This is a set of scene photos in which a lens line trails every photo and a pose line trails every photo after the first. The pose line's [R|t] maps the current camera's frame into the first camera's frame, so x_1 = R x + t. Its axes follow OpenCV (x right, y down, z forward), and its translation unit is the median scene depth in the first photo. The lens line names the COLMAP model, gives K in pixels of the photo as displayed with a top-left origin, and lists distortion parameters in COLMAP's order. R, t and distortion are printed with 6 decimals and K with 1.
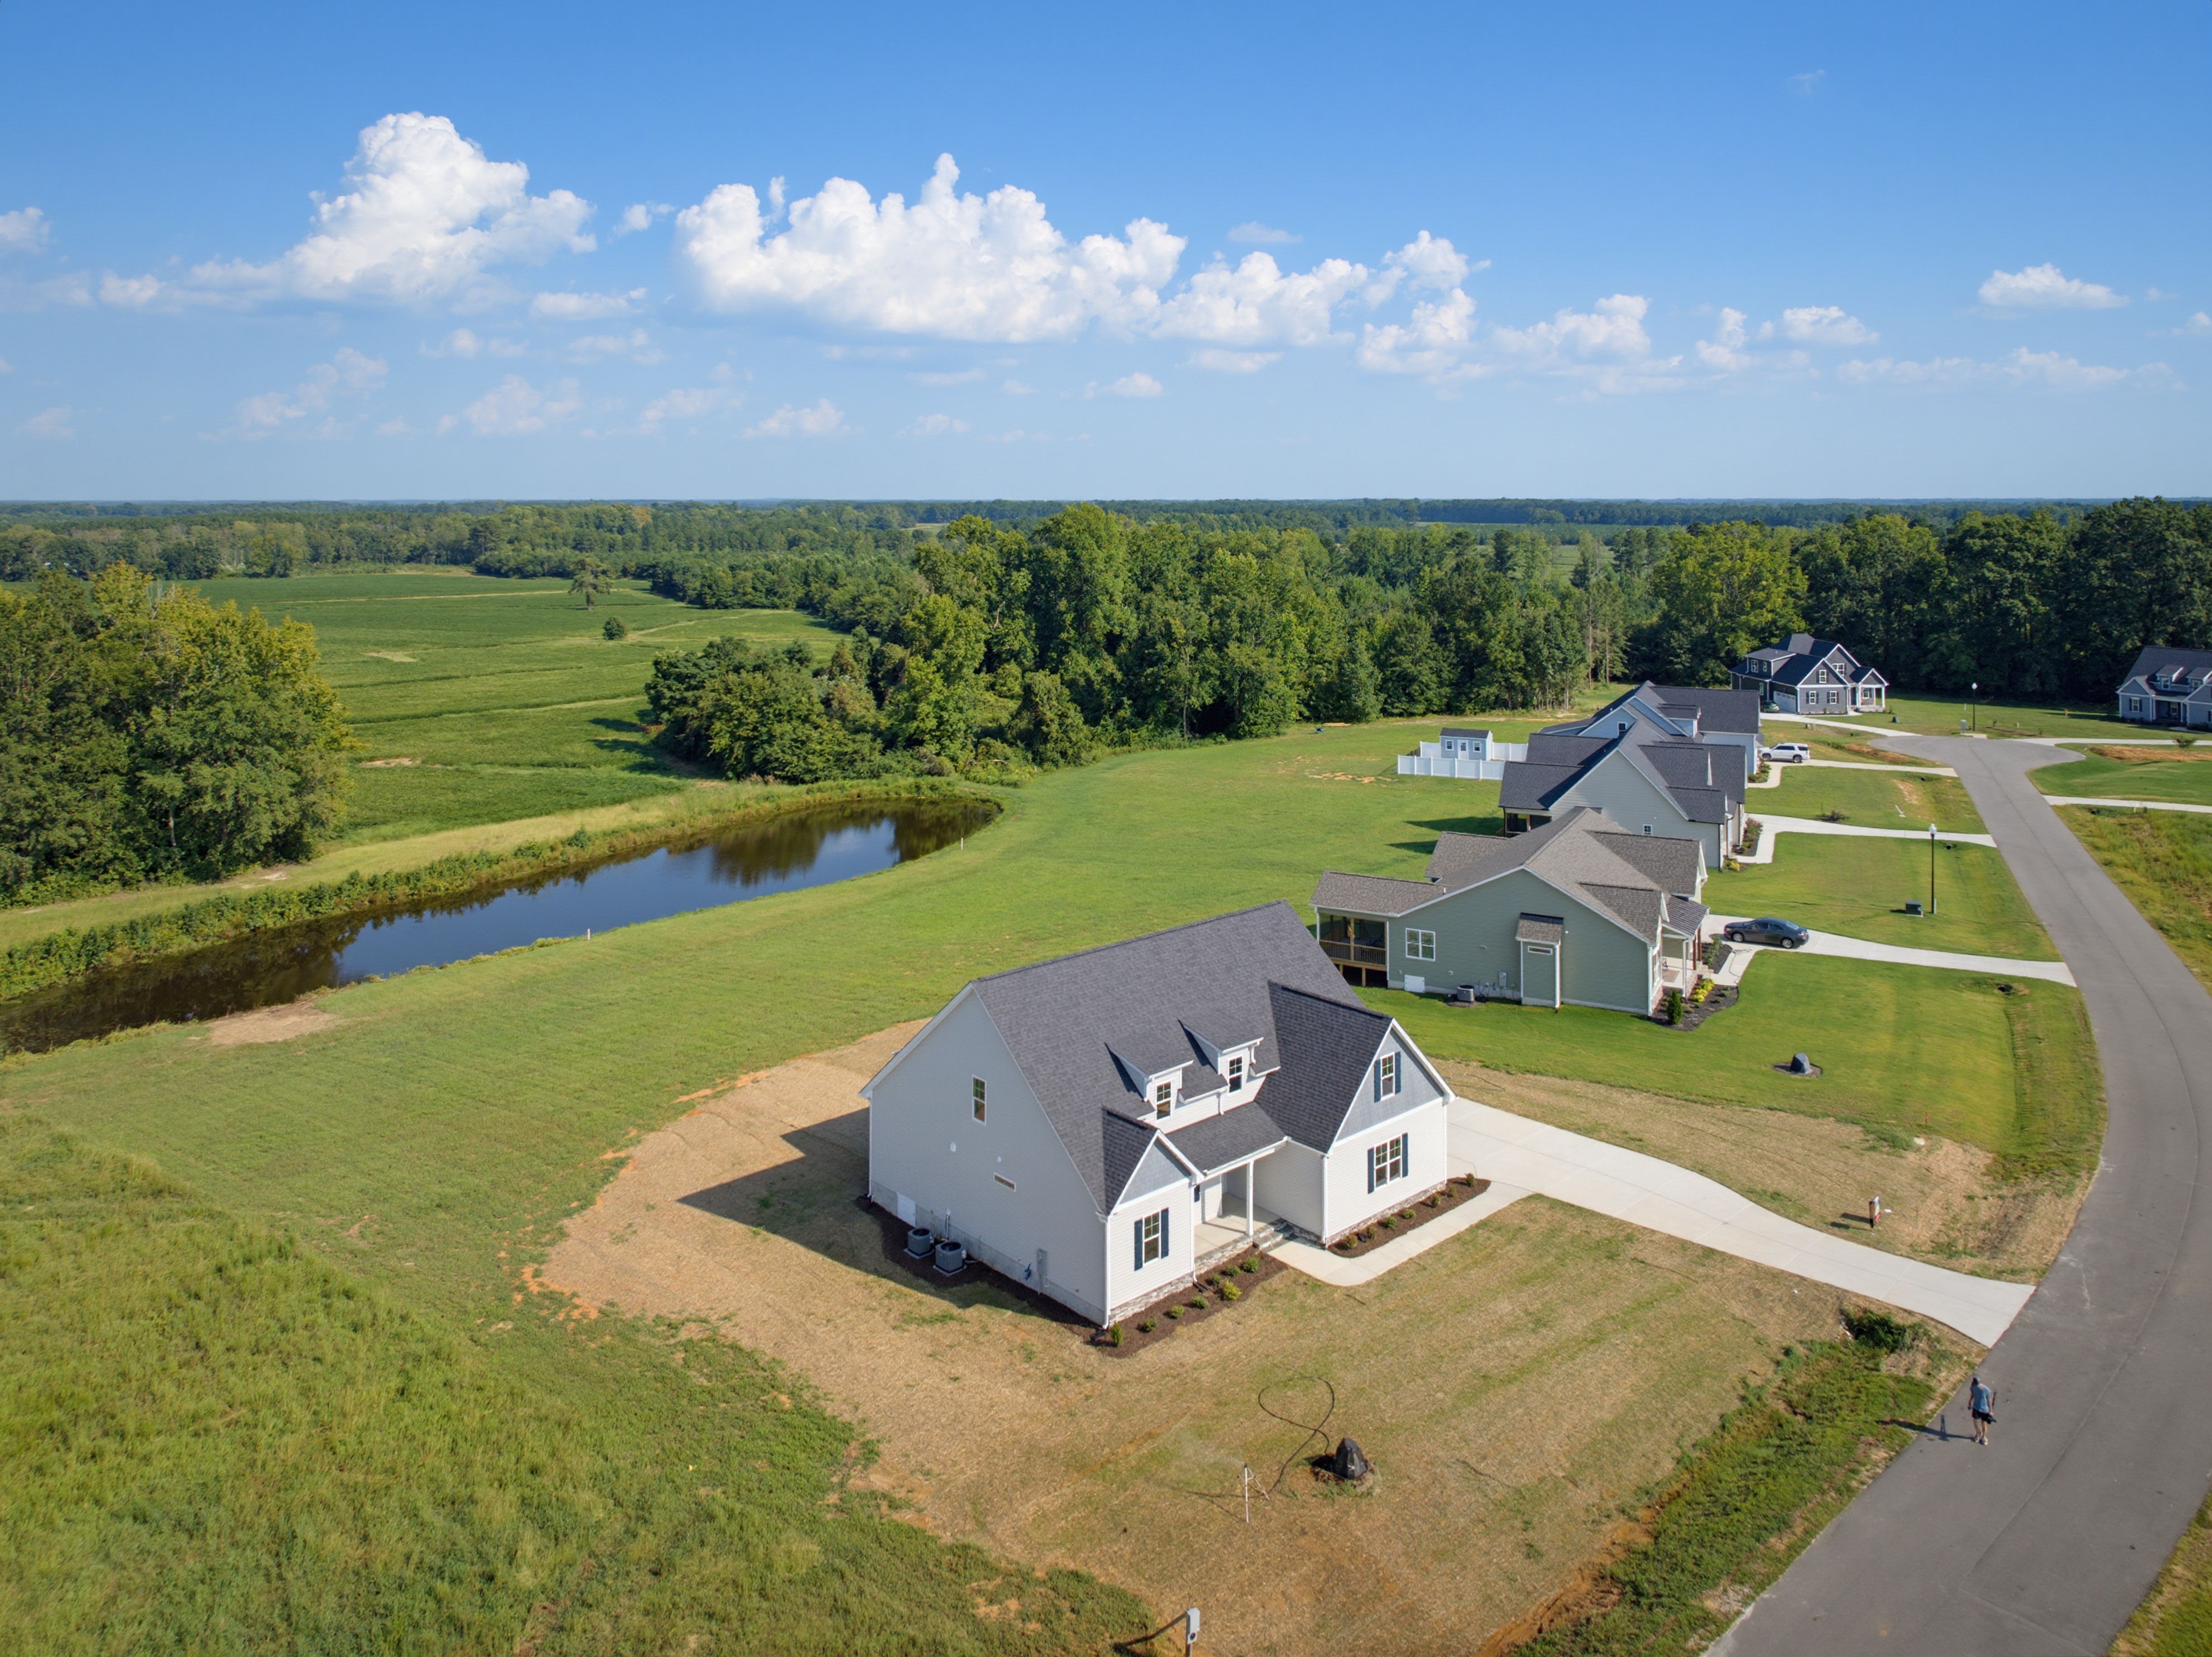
lens RADIAL K [[1562.4, 0, 1106.0], [0, 1562.4, 828.5], [0, 0, 1]] dist [0.005303, -0.000912]
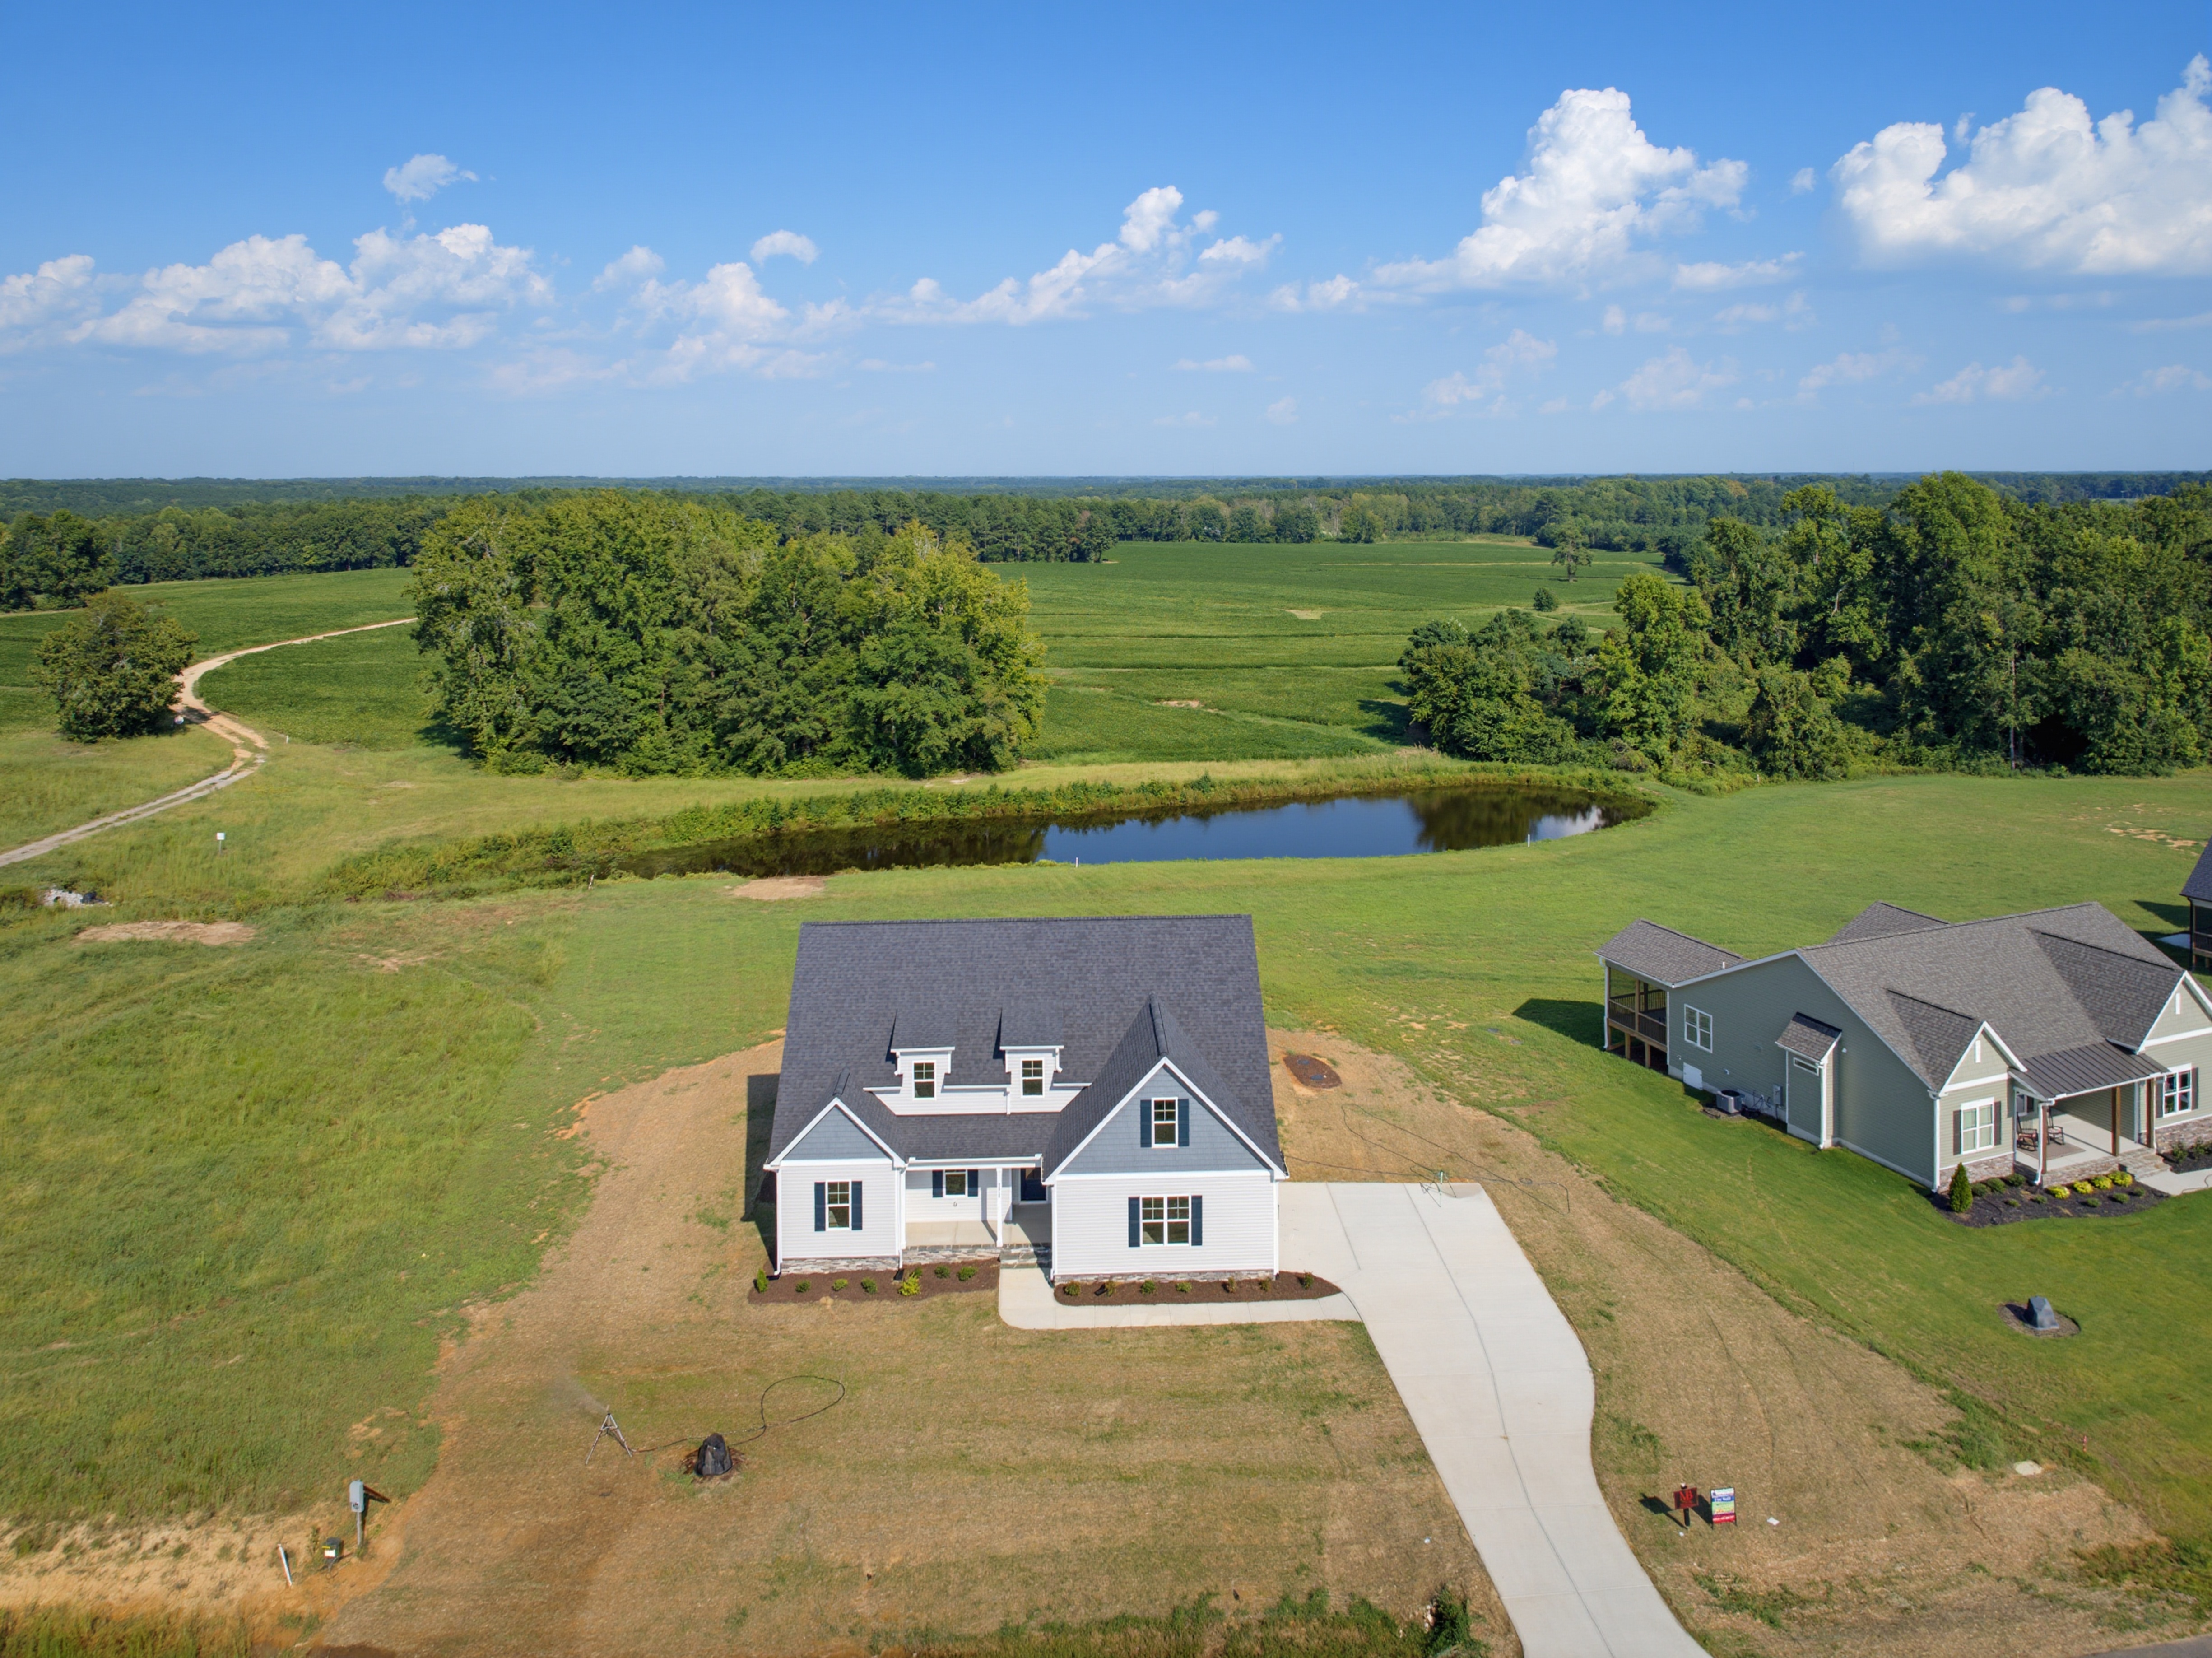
lens RADIAL K [[1543.8, 0, 1106.0], [0, 1543.8, 829.0], [0, 0, 1]] dist [0.008105, -0.019033]
pose [[0.760969, 0.141891, -0.633083, 0.237747], [-0.130013, 0.989349, 0.065464, -0.019460], [0.635628, 0.032493, 0.771311, 0.108980]]
